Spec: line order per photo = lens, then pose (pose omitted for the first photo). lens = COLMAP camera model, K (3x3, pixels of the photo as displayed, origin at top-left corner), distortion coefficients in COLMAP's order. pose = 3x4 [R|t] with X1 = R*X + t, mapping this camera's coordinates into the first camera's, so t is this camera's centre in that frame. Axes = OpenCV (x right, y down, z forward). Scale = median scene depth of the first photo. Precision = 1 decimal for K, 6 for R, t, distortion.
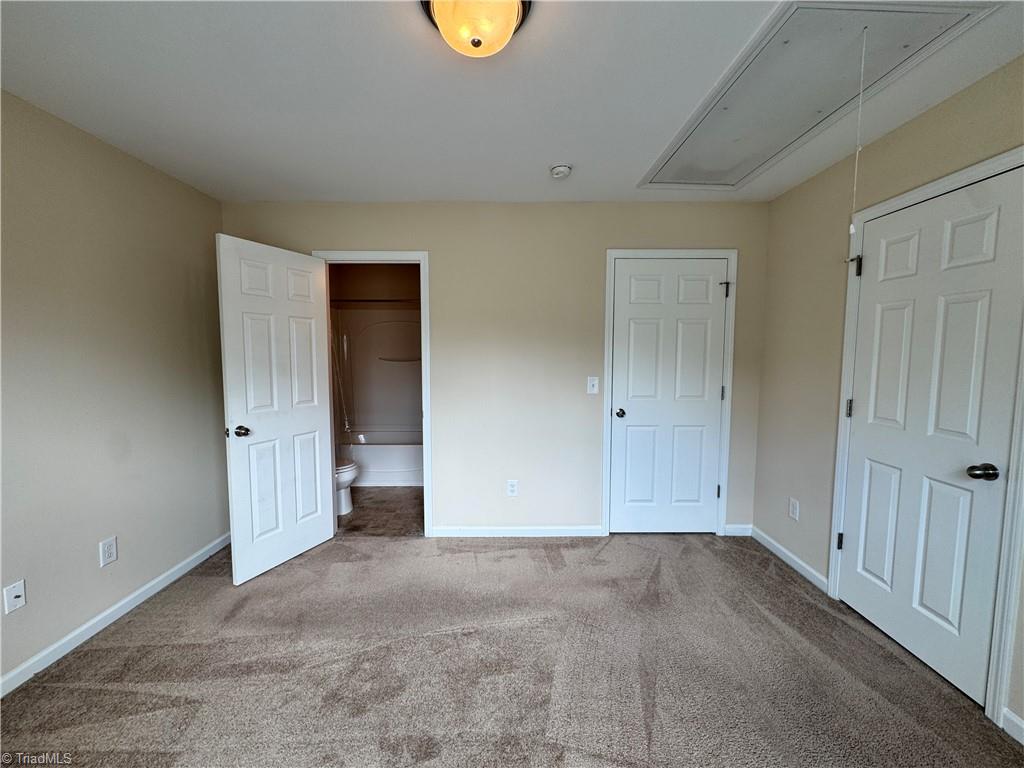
lens RADIAL K [[437.9, 0, 510.7], [0, 437.9, 389.1], [0, 0, 1]] dist [-0.000115, 0.000024]
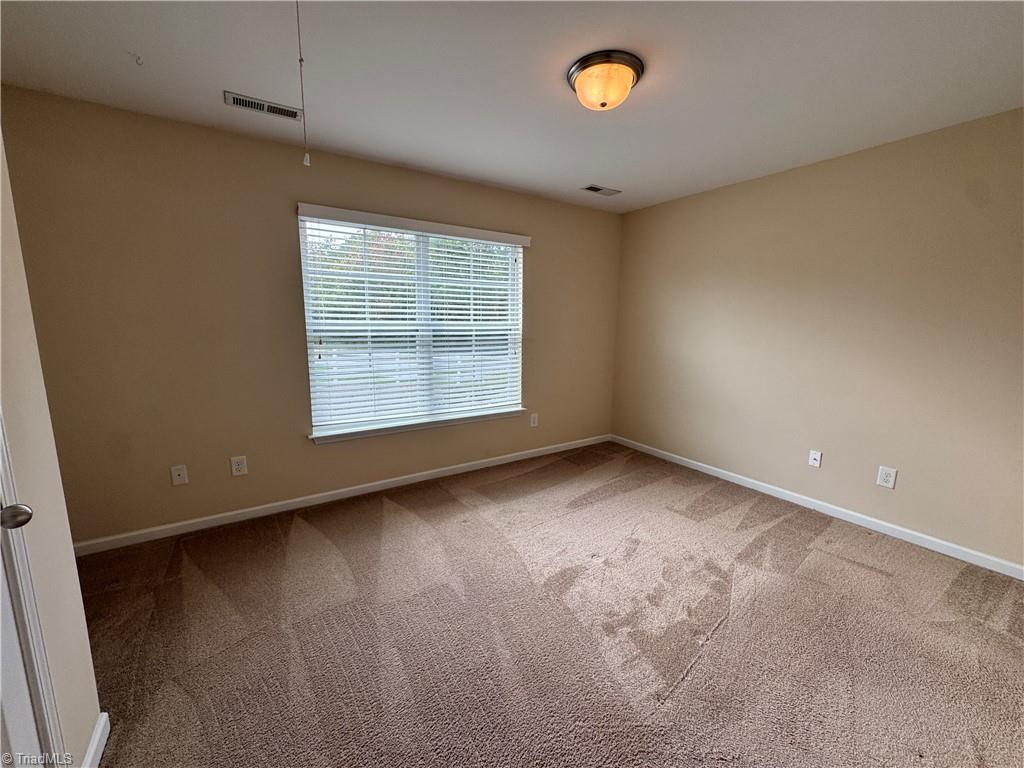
lens RADIAL K [[410.1, 0, 511.2], [0, 410.1, 384.9], [0, 0, 1]] dist [-0.002589, 0.000278]
pose [[-0.849953, 0.073545, -0.521700, 0.641782], [-0.060494, 0.970037, 0.235306, -0.111547], [0.523374, 0.231559, -0.820037, 1.409502]]
